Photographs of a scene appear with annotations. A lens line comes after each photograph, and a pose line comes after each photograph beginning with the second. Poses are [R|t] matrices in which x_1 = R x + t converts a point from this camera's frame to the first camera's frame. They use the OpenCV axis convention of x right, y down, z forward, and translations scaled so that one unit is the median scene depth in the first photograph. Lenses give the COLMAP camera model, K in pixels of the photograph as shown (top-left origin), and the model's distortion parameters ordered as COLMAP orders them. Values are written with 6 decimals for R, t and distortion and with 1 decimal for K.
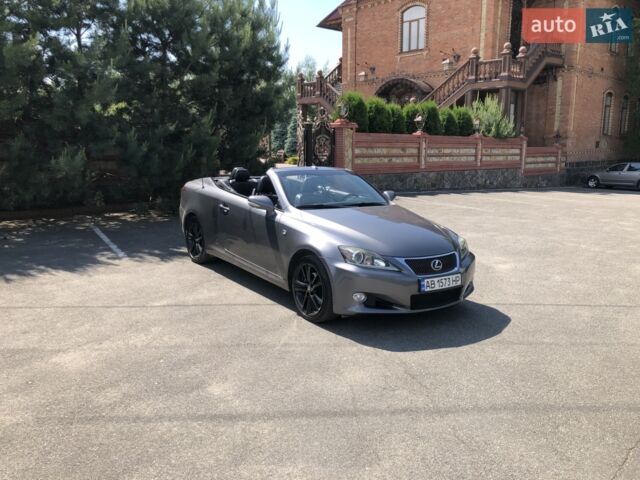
lens RADIAL K [[540.4, 0, 319.6], [0, 540.4, 239.5], [0, 0, 1]] dist [0.007838, -0.000502]
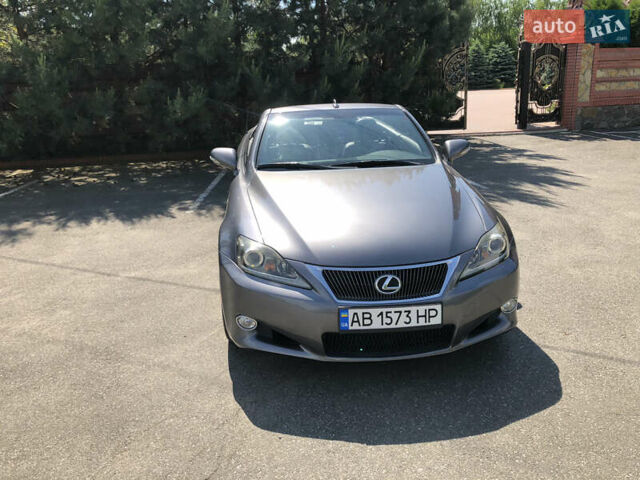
lens RADIAL K [[540.4, 0, 318.5], [0, 540.4, 233.6], [0, 0, 1]] dist [0.007838, -0.000502]
pose [[0.864439, 0.094349, -0.493805, 0.113905], [-0.039180, 0.991888, 0.120929, -0.018568], [0.501209, -0.085189, 0.861123, 0.131101]]
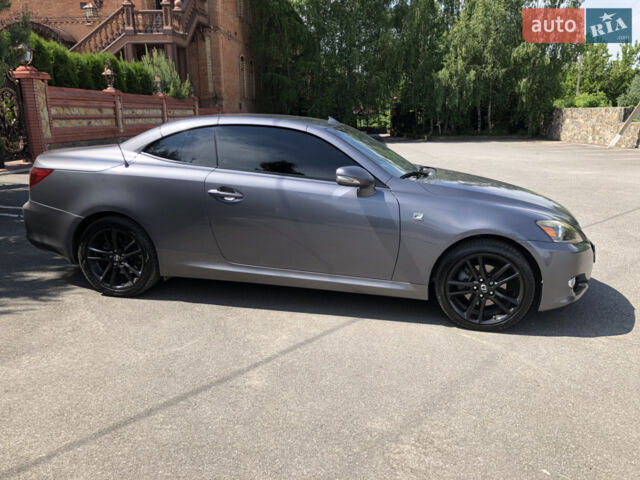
lens RADIAL K [[540.4, 0, 325.4], [0, 540.4, 243.7], [0, 0, 1]] dist [0.007838, -0.000502]
pose [[0.720718, -0.166777, 0.672868, -0.182024], [0.119438, 0.985988, 0.116455, -0.021629], [-0.682862, -0.003566, 0.730539, 0.170724]]
